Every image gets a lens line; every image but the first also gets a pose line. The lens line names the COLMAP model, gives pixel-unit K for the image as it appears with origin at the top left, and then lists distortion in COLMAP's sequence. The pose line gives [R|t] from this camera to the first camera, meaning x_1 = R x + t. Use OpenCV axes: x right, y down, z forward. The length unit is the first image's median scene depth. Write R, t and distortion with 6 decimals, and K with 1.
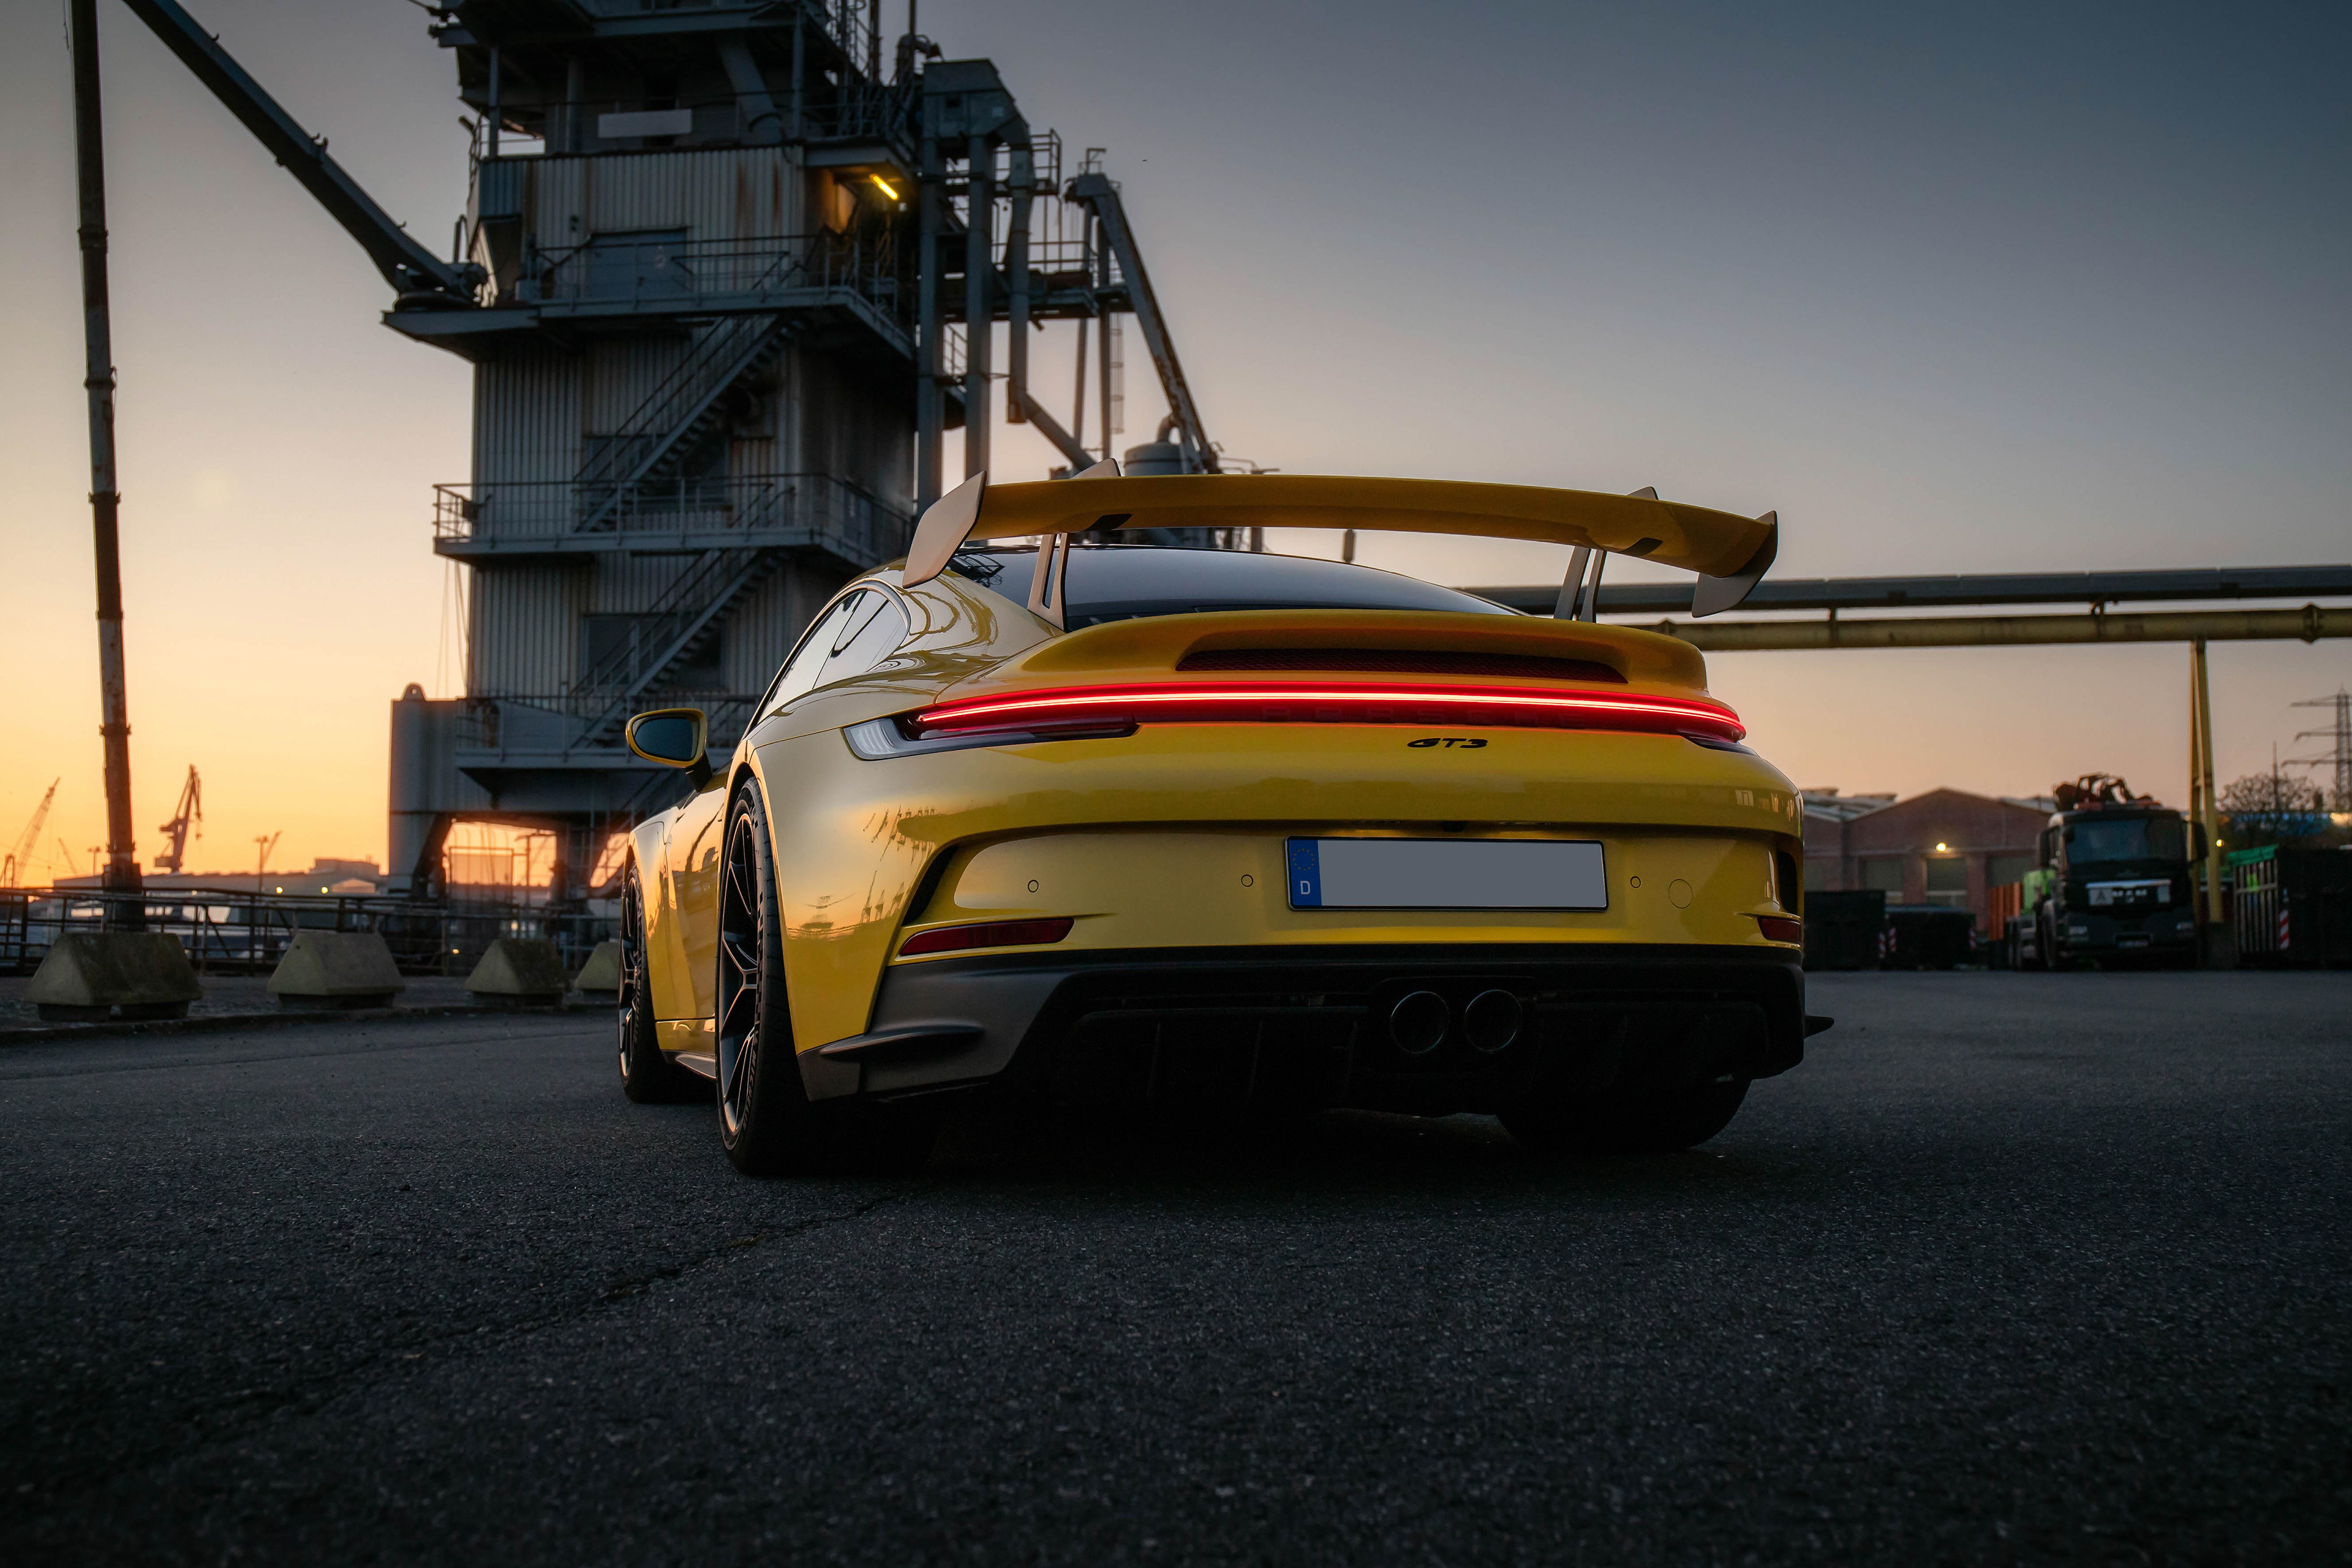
lens RADIAL K [[2539.8, 0, 1178.5], [0, 2539.8, 816.6], [0, 0, 1]] dist [-0.010699, -0.009689]
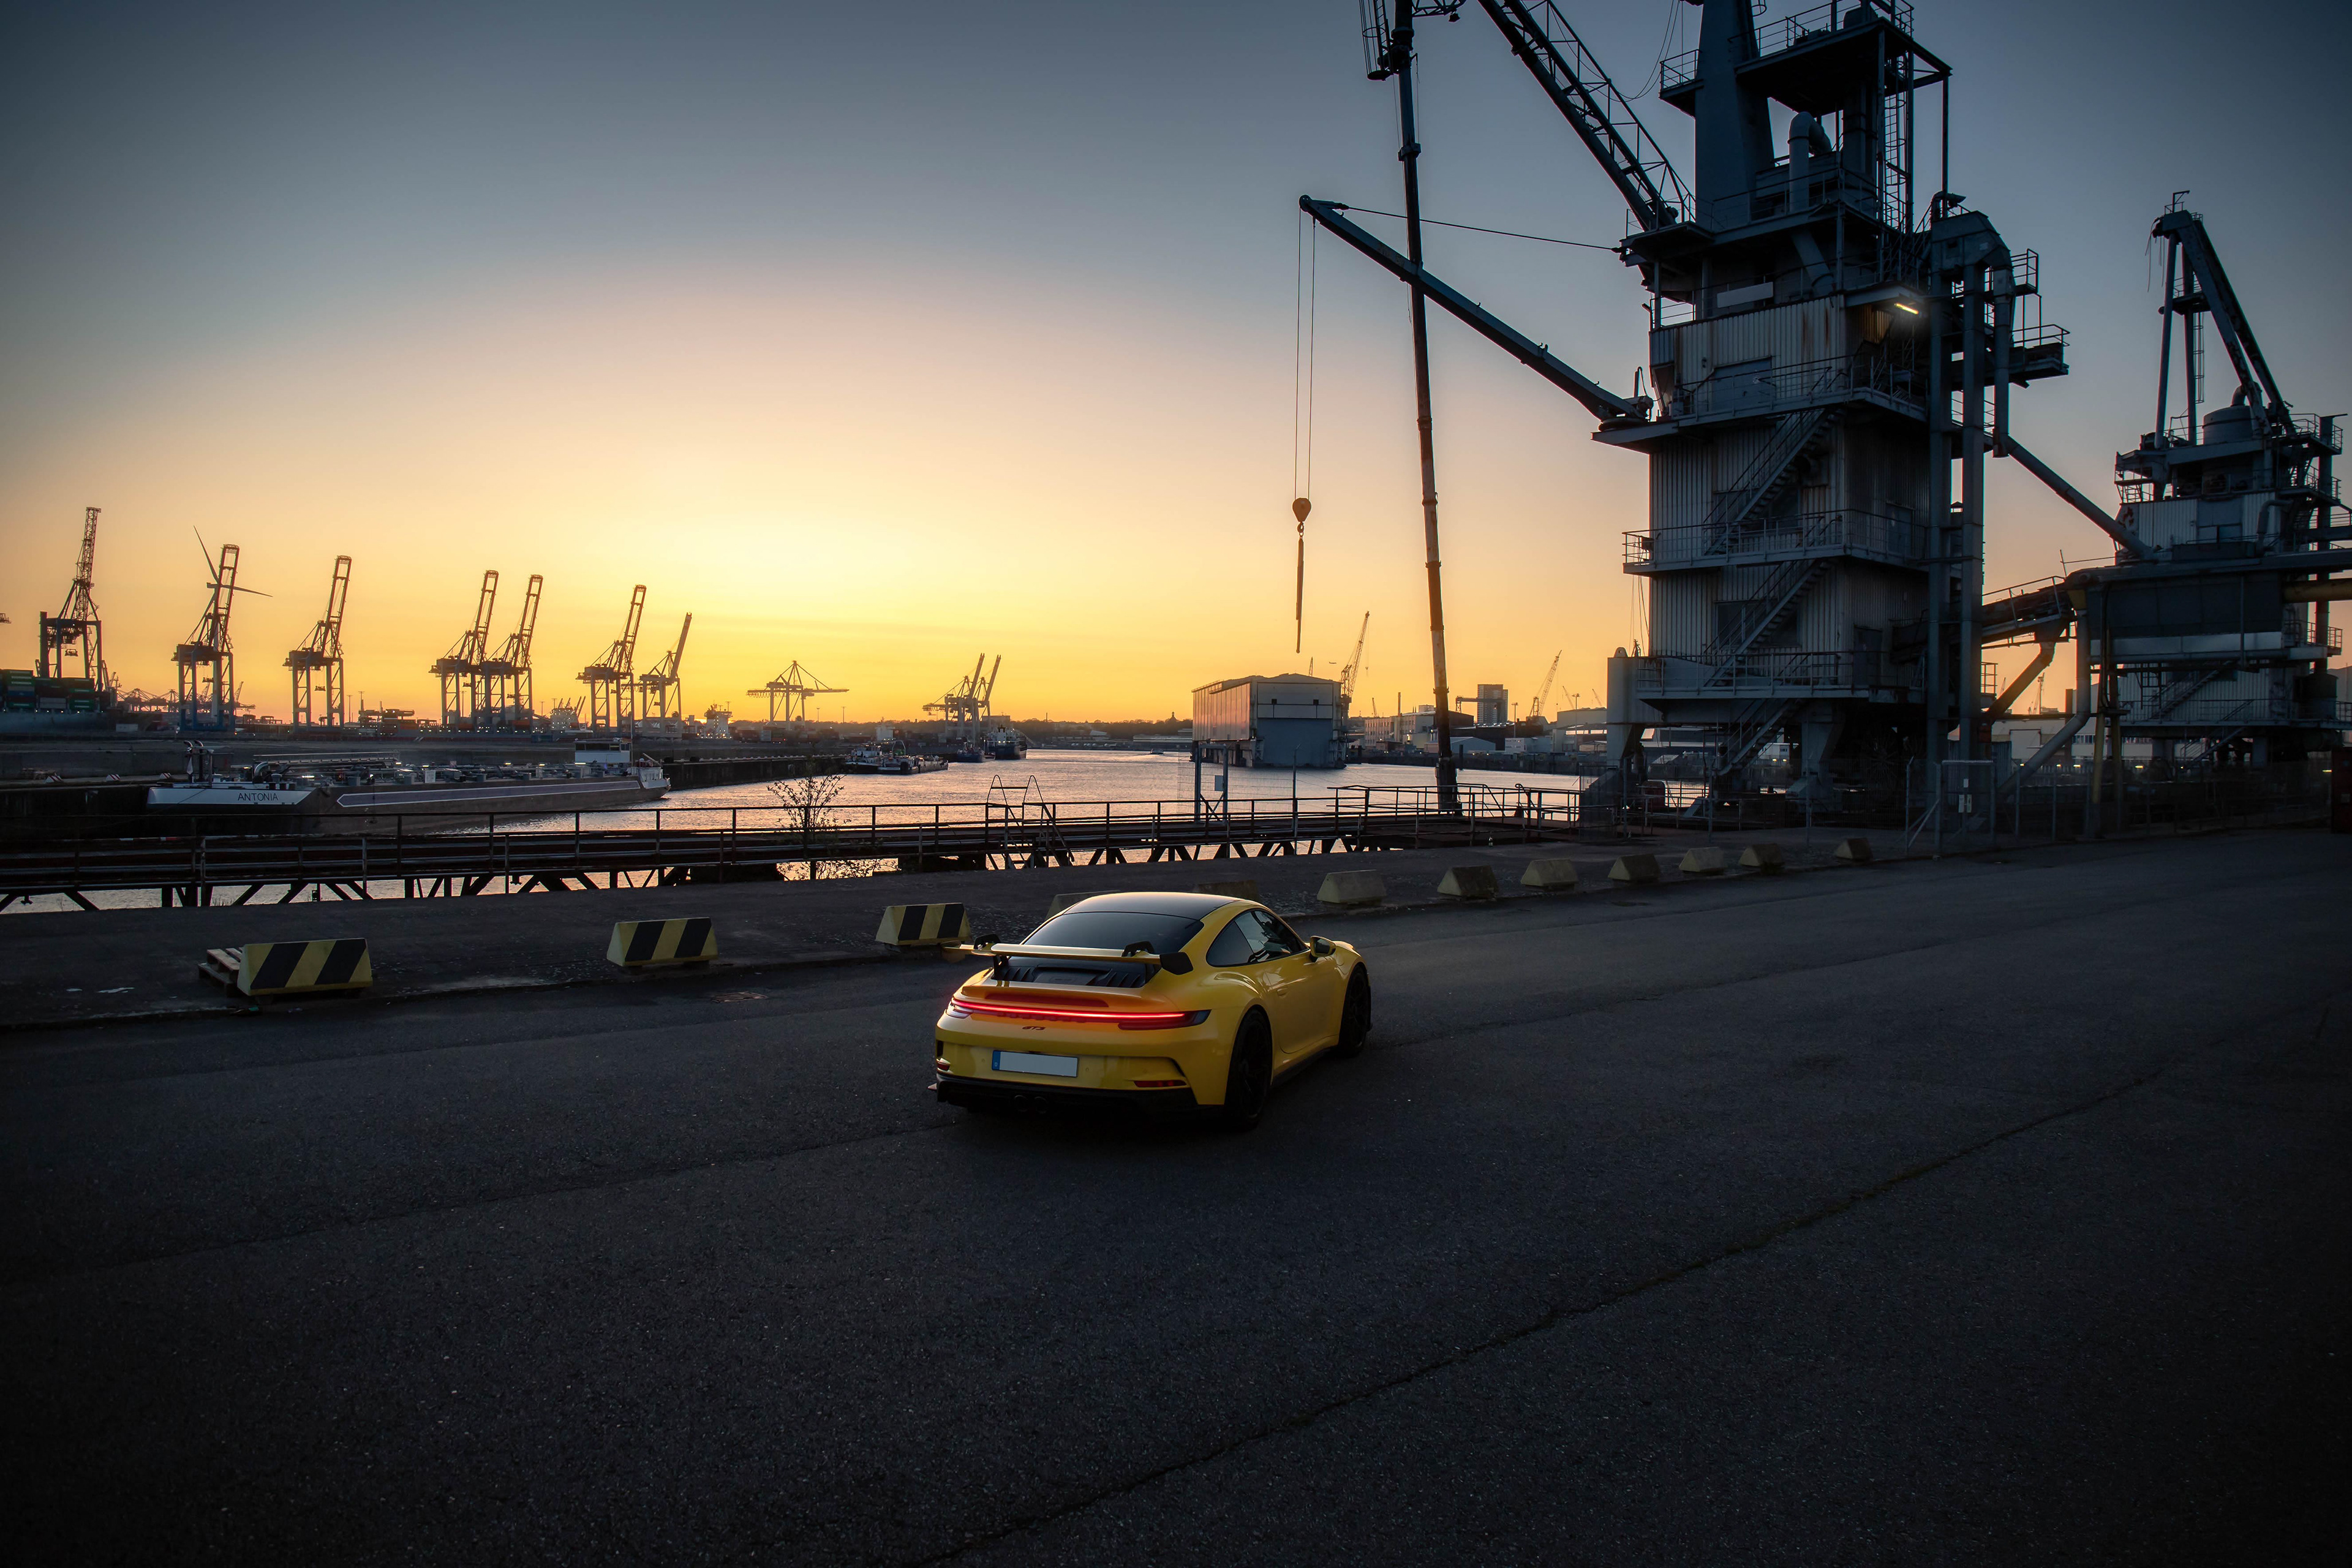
lens RADIAL K [[1673.9, 0, 1176.9], [0, 1673.9, 722.1], [0, 0, 1]] dist [-0.005275, -0.000328]
pose [[0.783006, -0.009024, -0.621949, 0.166225], [0.037486, 0.998762, 0.032702, -0.050654], [0.620884, -0.048921, 0.782375, -0.069708]]
